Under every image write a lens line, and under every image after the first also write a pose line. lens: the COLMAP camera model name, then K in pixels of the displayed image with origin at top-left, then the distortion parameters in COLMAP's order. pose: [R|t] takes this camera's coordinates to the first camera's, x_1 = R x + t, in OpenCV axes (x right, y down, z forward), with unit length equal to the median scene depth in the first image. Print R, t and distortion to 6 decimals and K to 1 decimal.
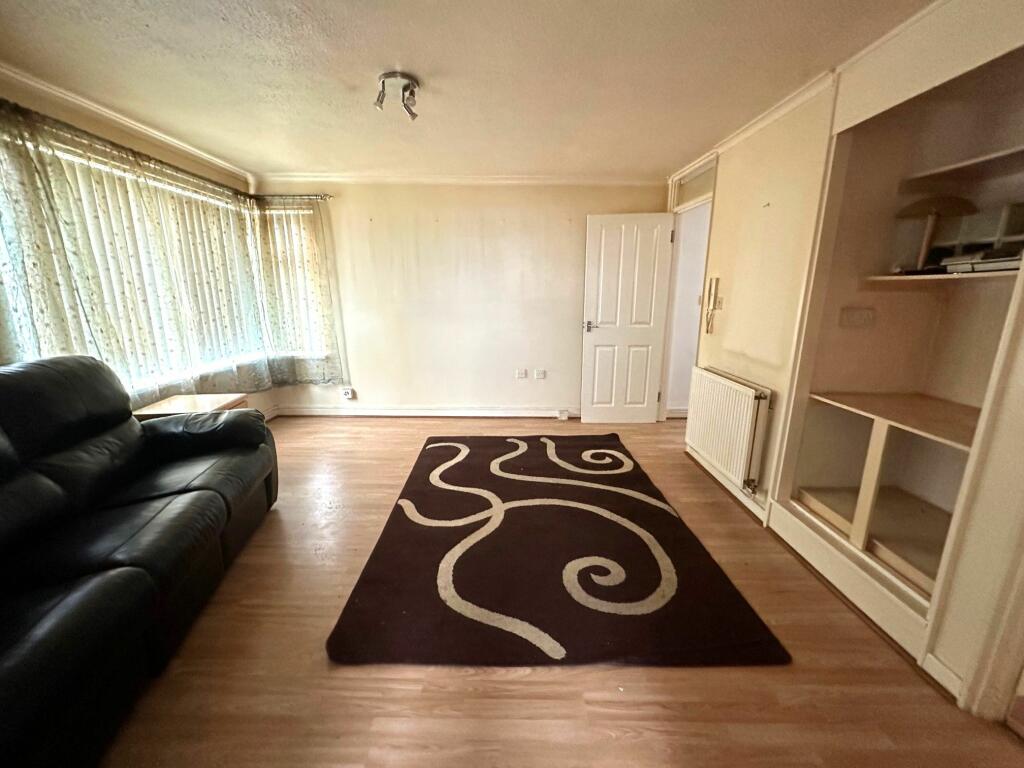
lens RADIAL K [[406.1, 0, 508.6], [0, 406.1, 383.2], [0, 0, 1]] dist [0.000685, 0.000035]
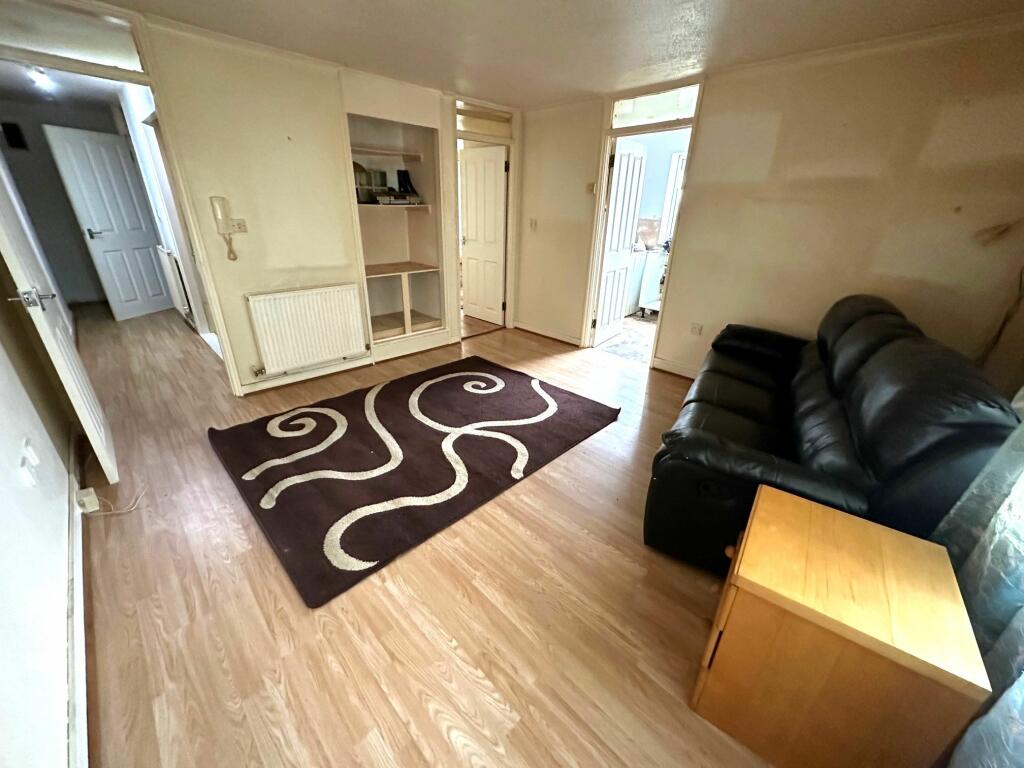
lens RADIAL K [[406.1, 0, 509.6], [0, 406.1, 385.1], [0, 0, 1]] dist [0.000685, 0.000035]
pose [[-0.708690, -0.296965, 0.639977, -0.749669], [0.132873, 0.834688, 0.534454, -0.345325], [-0.692895, 0.463798, -0.552076, 1.400755]]
